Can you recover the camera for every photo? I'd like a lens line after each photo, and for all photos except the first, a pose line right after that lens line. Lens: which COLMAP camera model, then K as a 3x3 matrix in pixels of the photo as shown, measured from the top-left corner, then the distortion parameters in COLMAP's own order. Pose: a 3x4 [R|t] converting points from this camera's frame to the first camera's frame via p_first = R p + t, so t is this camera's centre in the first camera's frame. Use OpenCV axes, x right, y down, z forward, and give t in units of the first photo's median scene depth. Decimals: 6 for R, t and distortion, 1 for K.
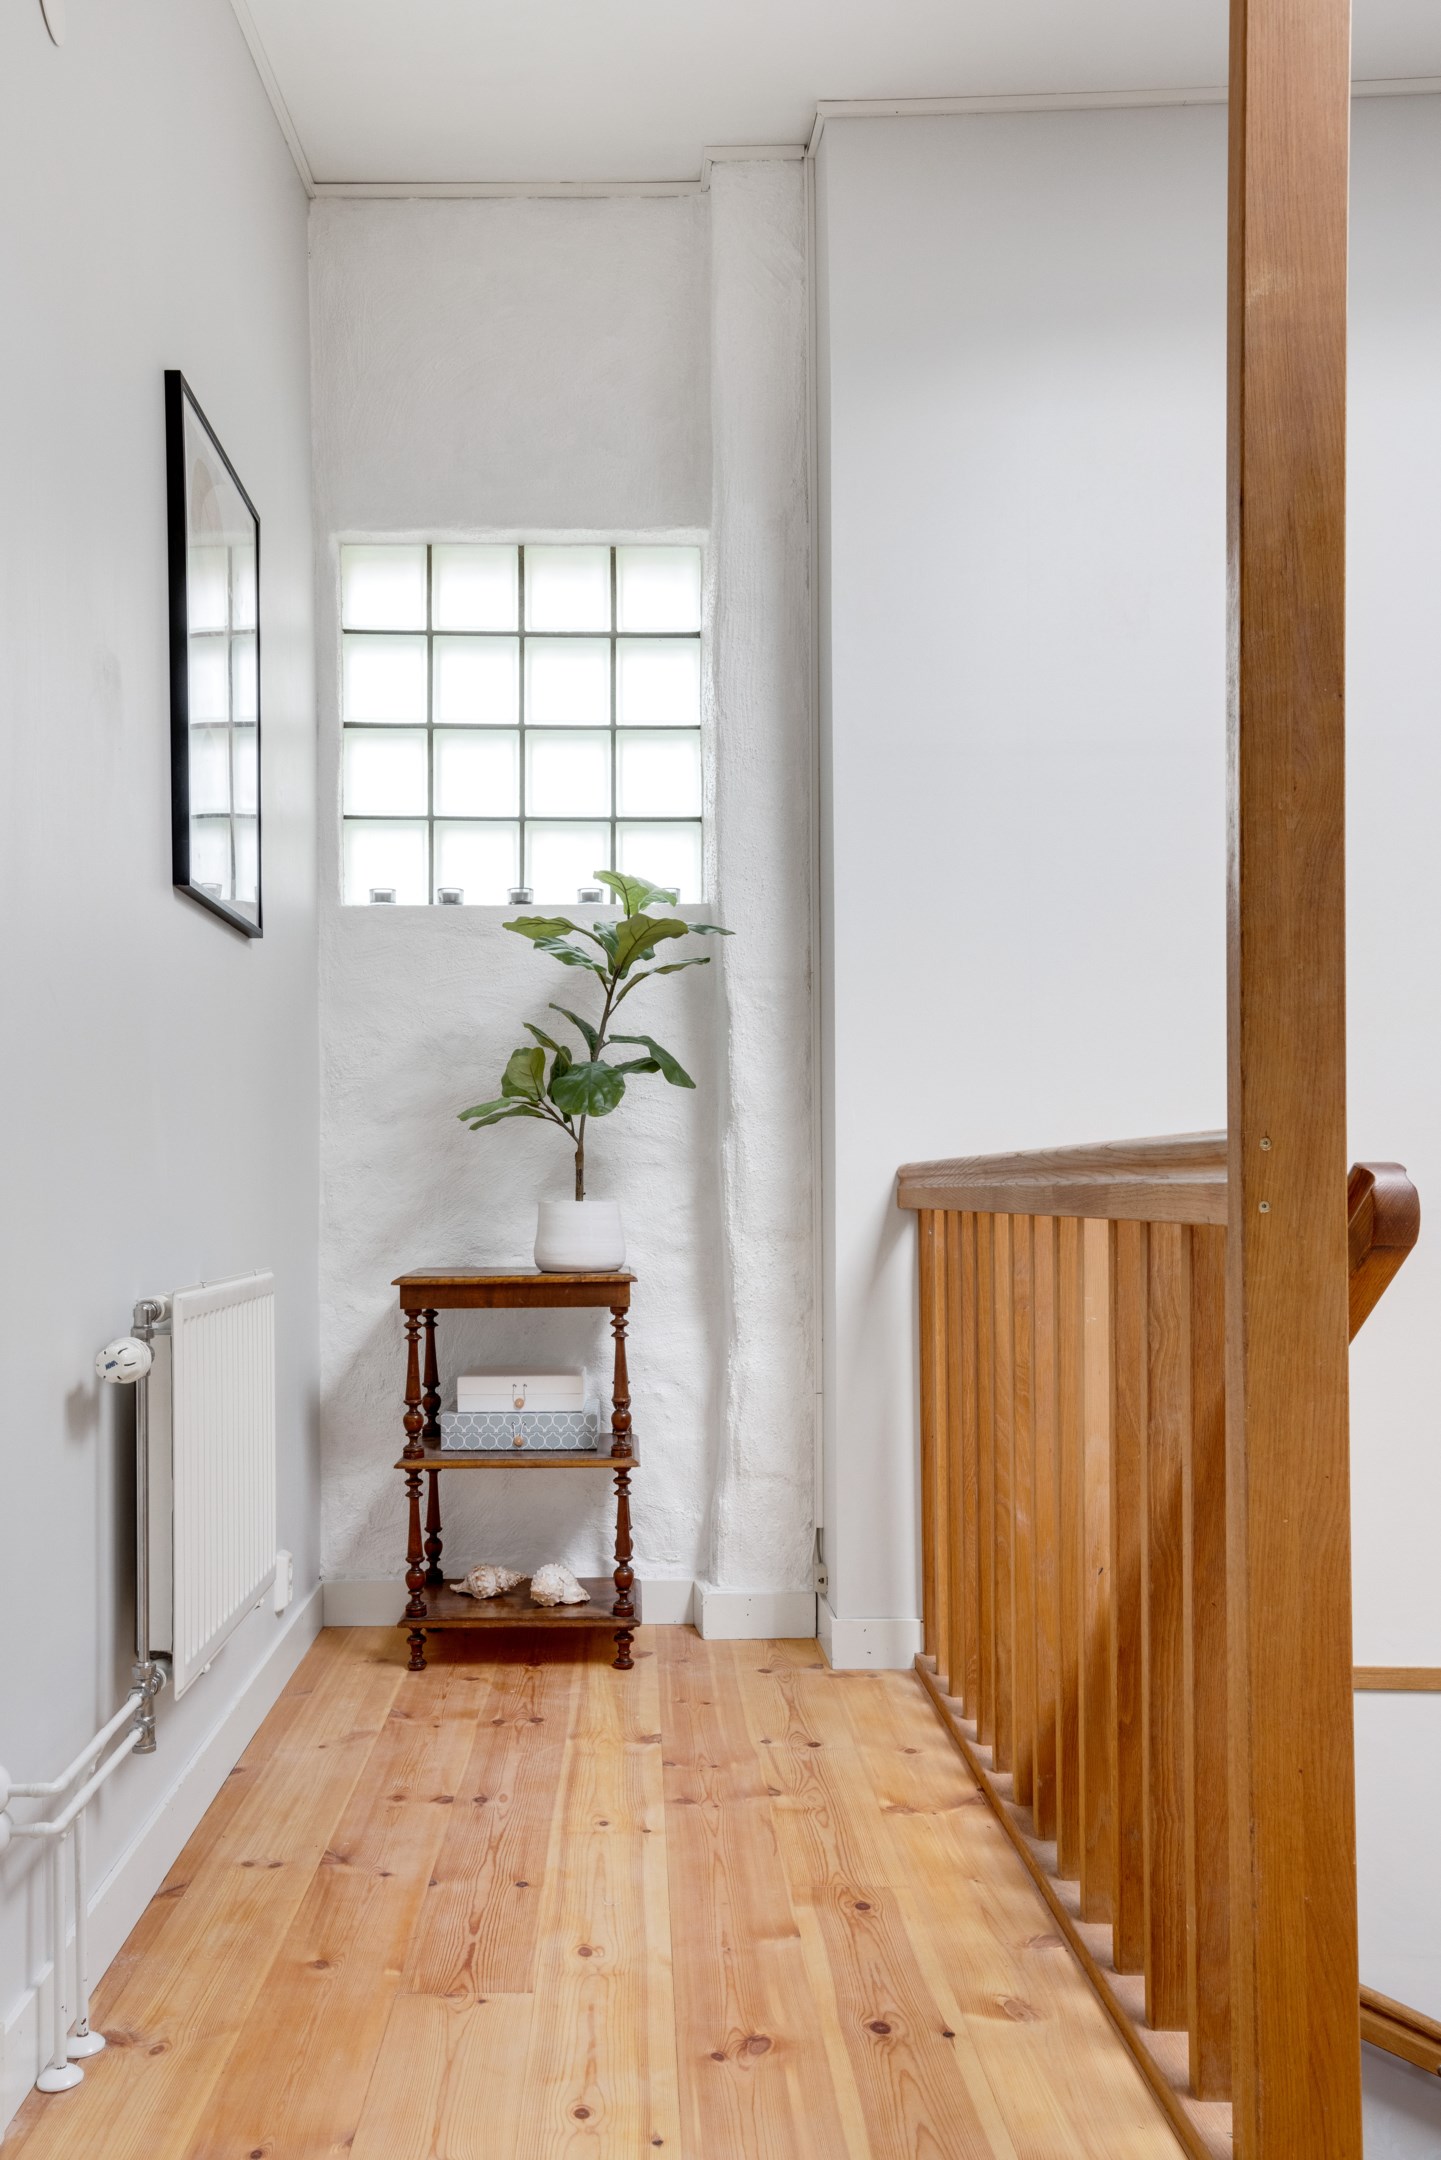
lens RADIAL K [[1786.7, 0, 720.0], [0, 1786.7, 1168.9], [0, 0, 1]] dist [0.034498, -0.001802]
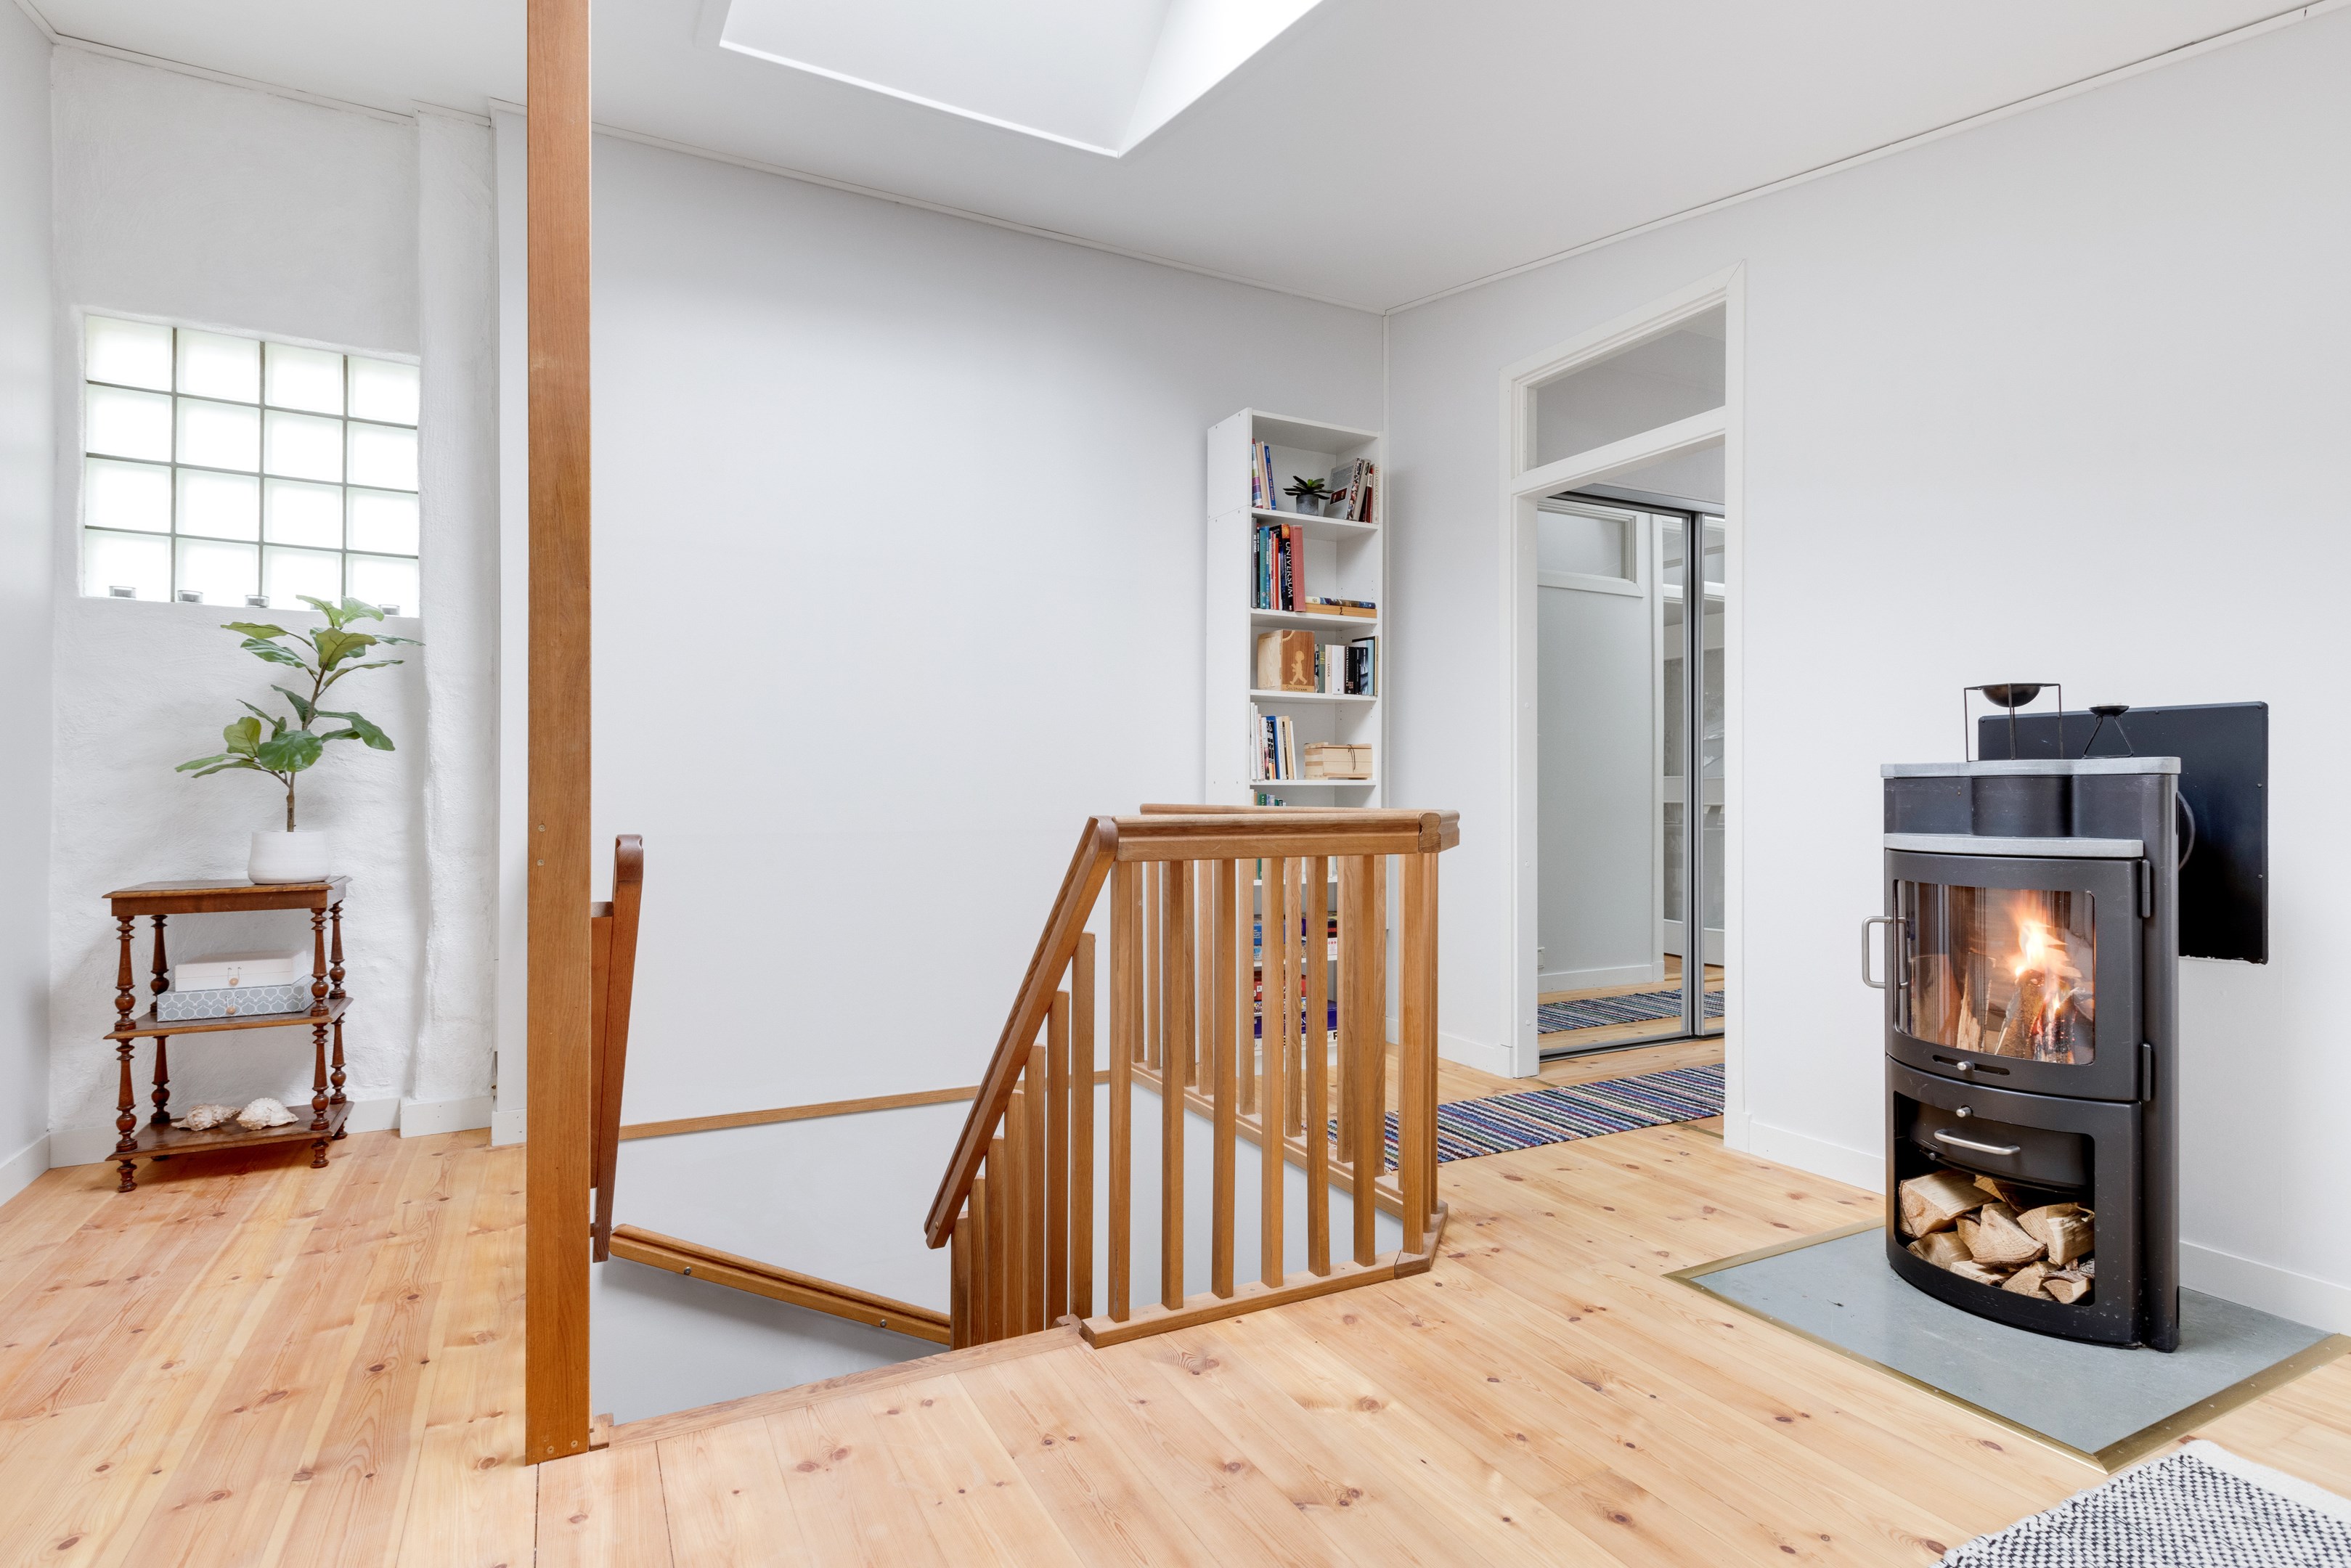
lens RADIAL K [[1157.6, 0, 1175.5], [0, 1157.6, 784.0], [0, 0, 1]] dist [0.001912, -0.000777]
pose [[0.878940, 0.009289, 0.476841, 0.094815], [-0.006862, 0.999953, -0.006832, -0.016900], [-0.476882, 0.002733, 0.878963, -0.105939]]
